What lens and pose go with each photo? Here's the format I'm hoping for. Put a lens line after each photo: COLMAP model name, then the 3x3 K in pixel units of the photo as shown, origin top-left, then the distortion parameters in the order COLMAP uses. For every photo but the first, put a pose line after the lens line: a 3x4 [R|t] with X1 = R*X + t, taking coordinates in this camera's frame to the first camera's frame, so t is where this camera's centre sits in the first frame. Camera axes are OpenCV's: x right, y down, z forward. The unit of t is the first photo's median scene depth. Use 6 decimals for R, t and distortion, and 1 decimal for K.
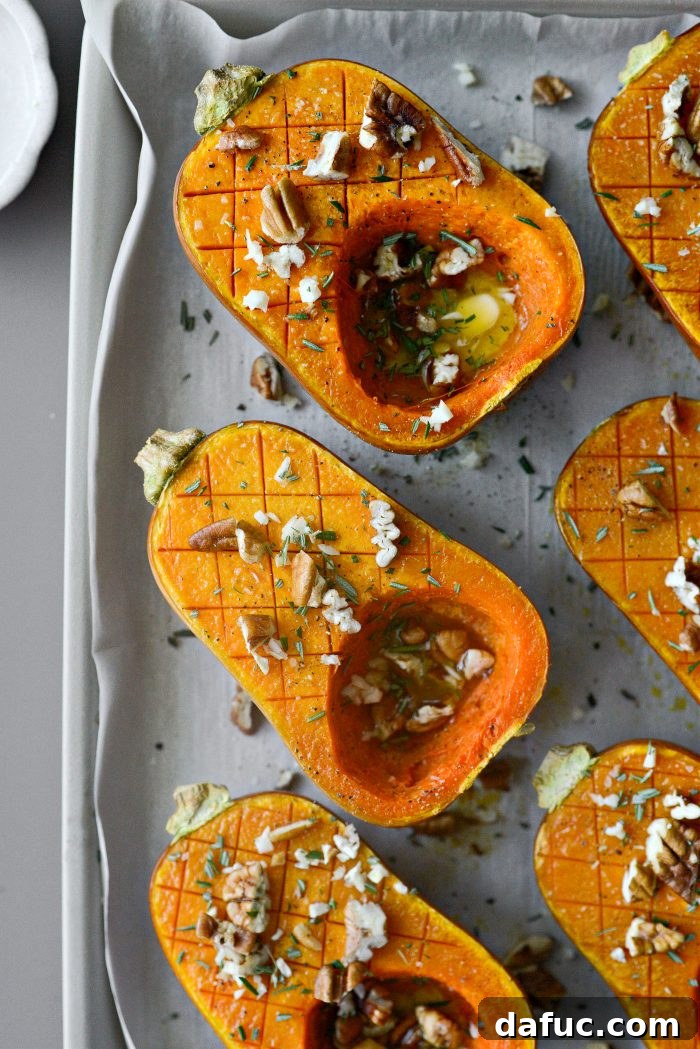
lens RADIAL K [[1800.7, 0, 300.7], [0, 1800.7, 524.8], [0, 0, 1]] dist [-0.104184, -0.120667]
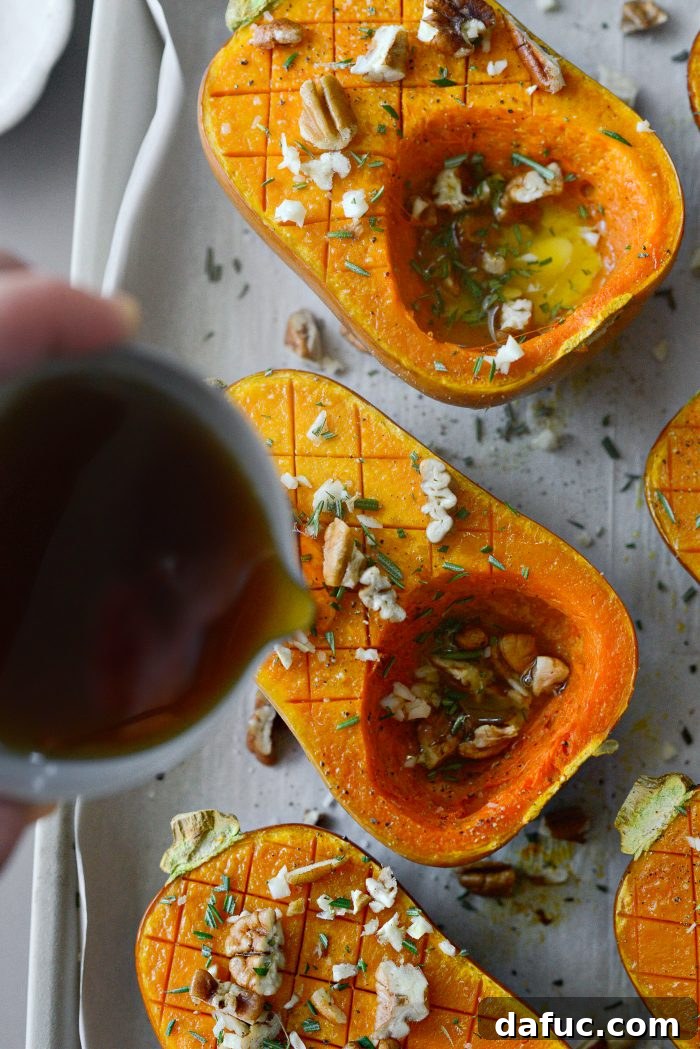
lens RADIAL K [[1800.7, 0, 300.7], [0, 1800.7, 524.8], [0, 0, 1]] dist [-0.104184, -0.120667]
pose [[0.998778, 0.028956, -0.040048, 0.017128], [-0.034043, 0.990555, -0.132821, 0.125848], [0.035824, 0.134023, 0.990331, 0.183763]]
